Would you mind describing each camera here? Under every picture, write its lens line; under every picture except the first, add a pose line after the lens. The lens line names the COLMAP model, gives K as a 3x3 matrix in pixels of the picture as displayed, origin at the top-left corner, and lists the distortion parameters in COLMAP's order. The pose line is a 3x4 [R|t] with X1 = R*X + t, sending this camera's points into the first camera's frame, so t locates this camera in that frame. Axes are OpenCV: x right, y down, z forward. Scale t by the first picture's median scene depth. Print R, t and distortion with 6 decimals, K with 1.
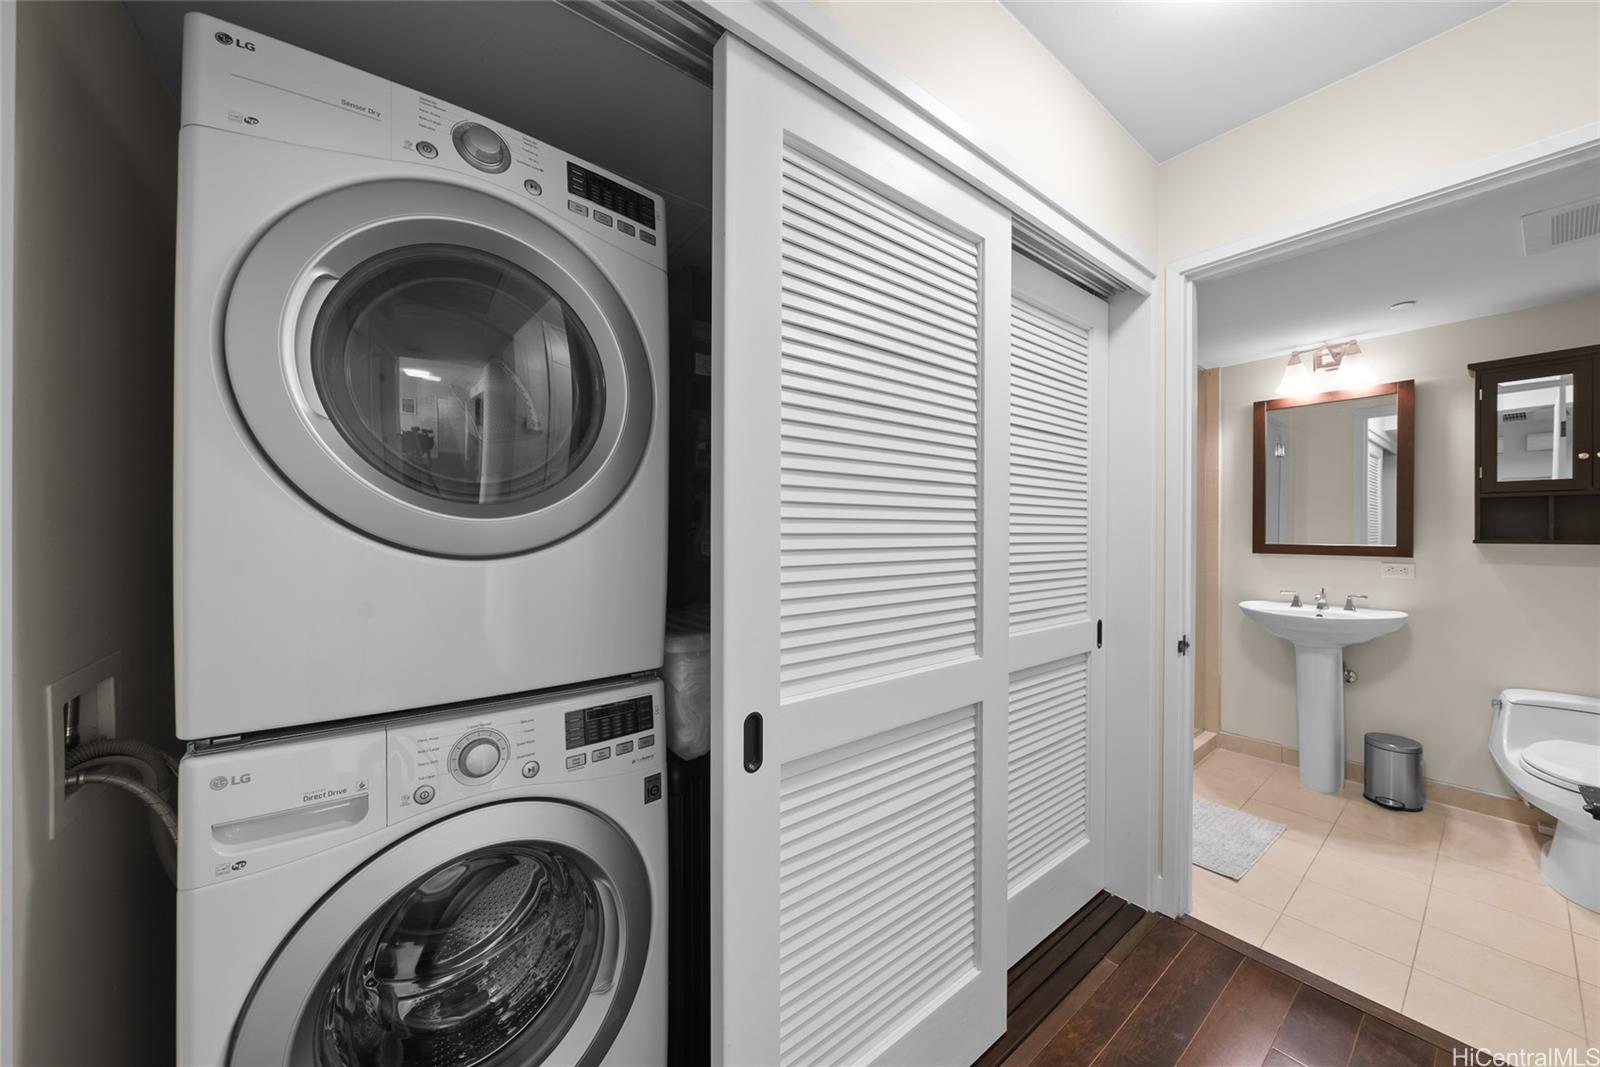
lens RADIAL K [[562.4, 0, 800.0], [0, 562.4, 533.5], [0, 0, 1]] dist [-0.000064, 0.000424]
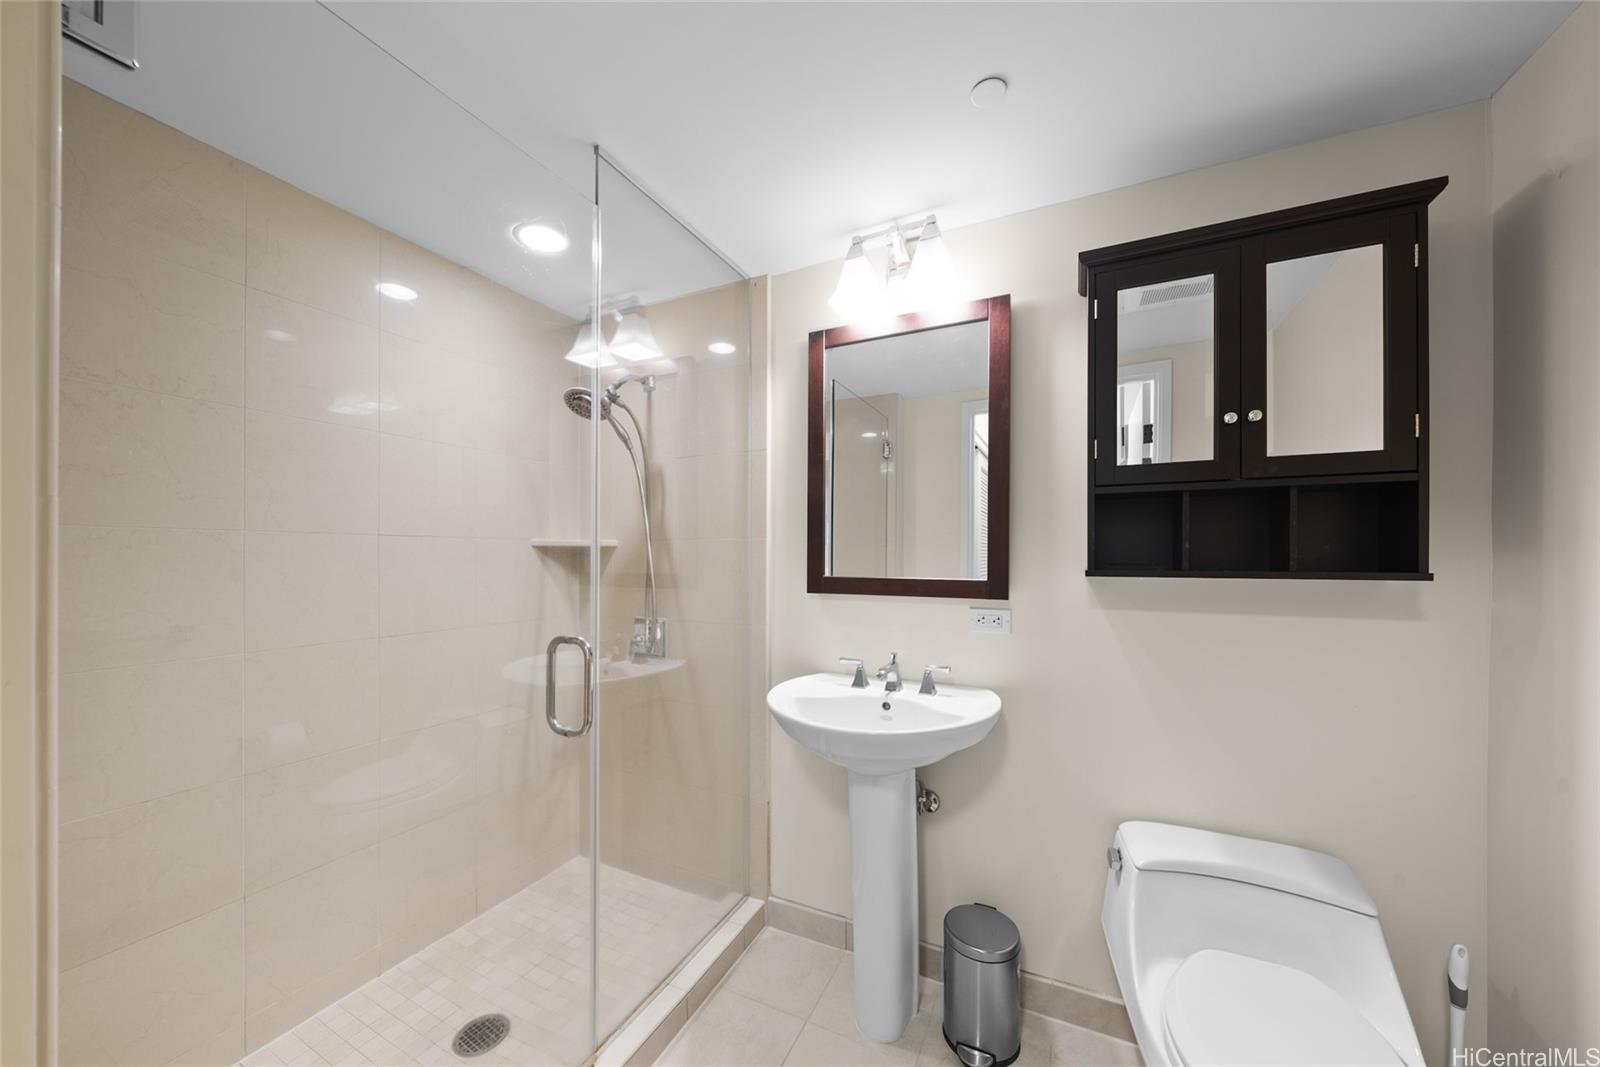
lens RADIAL K [[542.5, 0, 792.4], [0, 542.5, 561.0], [0, 0, 1]] dist [0.000335, 0.000037]
pose [[0.904623, 0.002468, 0.426204, 0.638389], [-0.001388, 0.999995, -0.002845, 0.004330], [-0.426209, 0.001982, 0.904622, 0.578905]]
